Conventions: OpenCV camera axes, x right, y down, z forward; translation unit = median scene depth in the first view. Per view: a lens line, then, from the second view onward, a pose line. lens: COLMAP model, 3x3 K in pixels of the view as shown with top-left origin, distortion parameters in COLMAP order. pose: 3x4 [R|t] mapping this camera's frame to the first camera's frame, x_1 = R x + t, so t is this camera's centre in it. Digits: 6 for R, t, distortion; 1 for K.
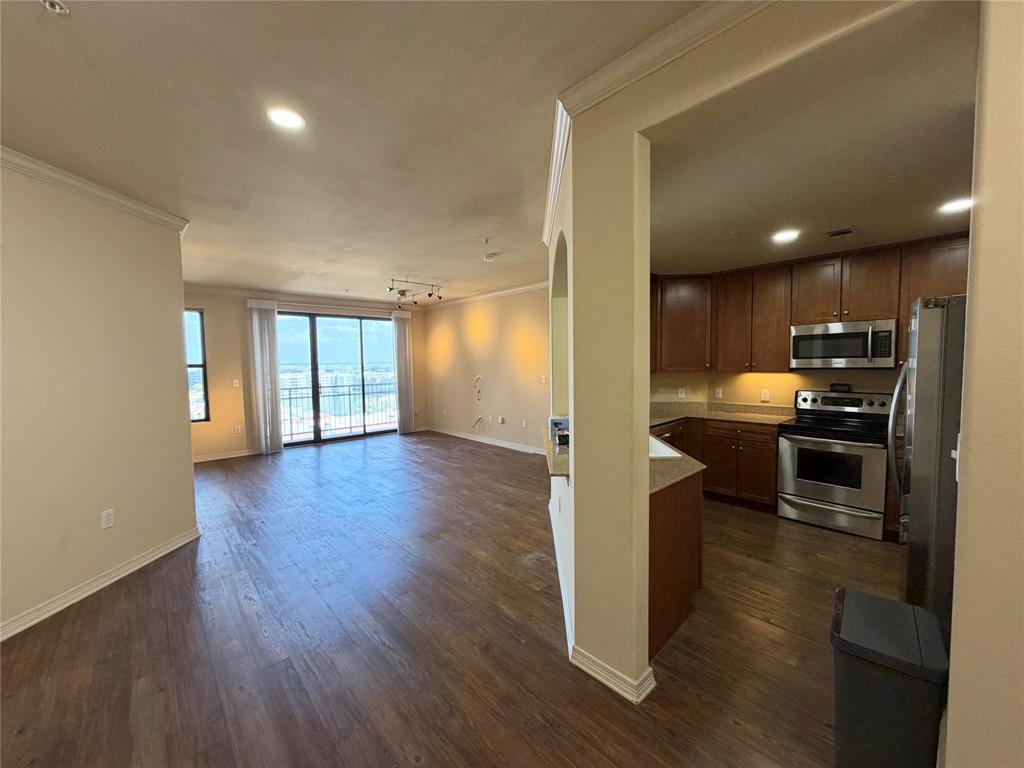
lens RADIAL K [[407.8, 0, 510.6], [0, 407.8, 384.7], [0, 0, 1]] dist [-0.000486, 0.000542]
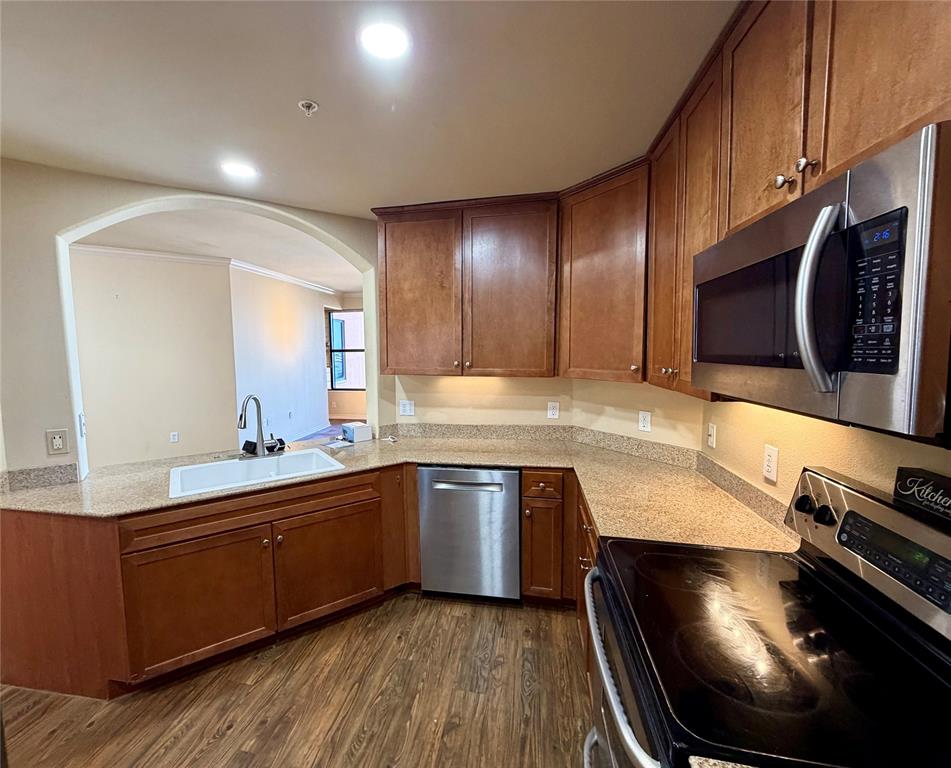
lens RADIAL K [[408.4, 0, 435.8], [0, 408.4, 384.8], [0, 0, 1]] dist [0.002548, 0.000227]
pose [[0.574598, 0.080086, -0.814508, 0.683722], [-0.043497, 0.996783, 0.067323, -0.046029], [0.817279, -0.003254, 0.576232, 0.532673]]
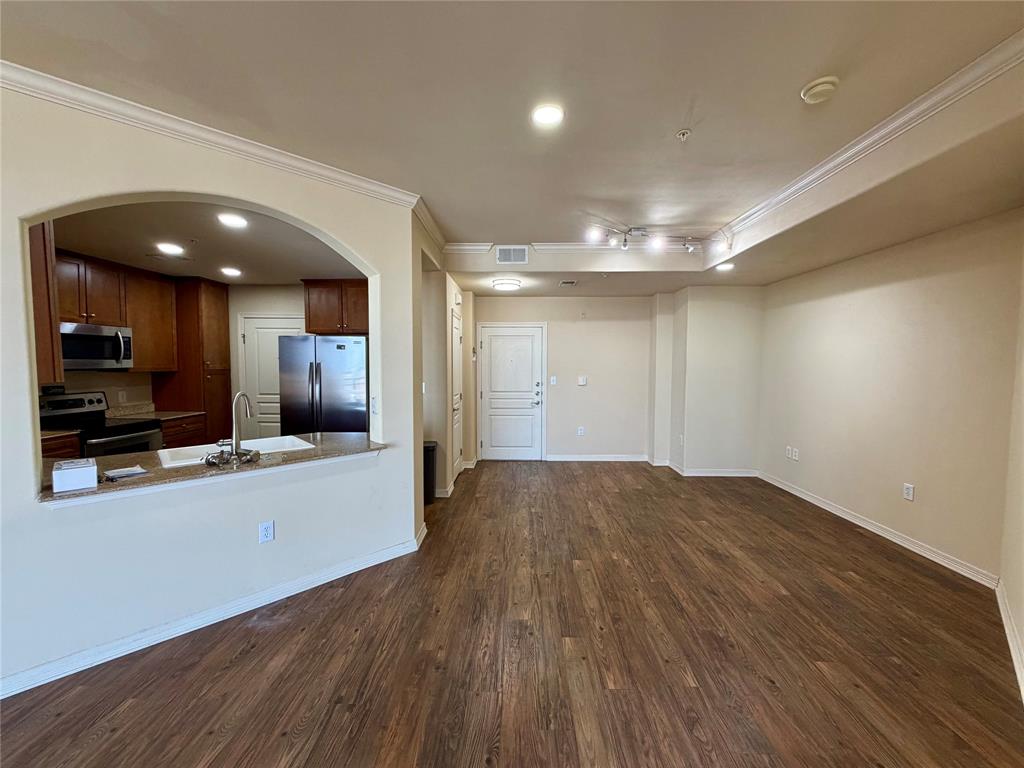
lens RADIAL K [[407.8, 0, 509.6], [0, 407.8, 384.7], [0, 0, 1]] dist [-0.000486, 0.000542]
pose [[-0.722946, -0.025908, 0.690419, -0.505807], [0.047132, 0.995119, 0.086695, -0.031459], [-0.689295, 0.095217, -0.718196, 0.784909]]
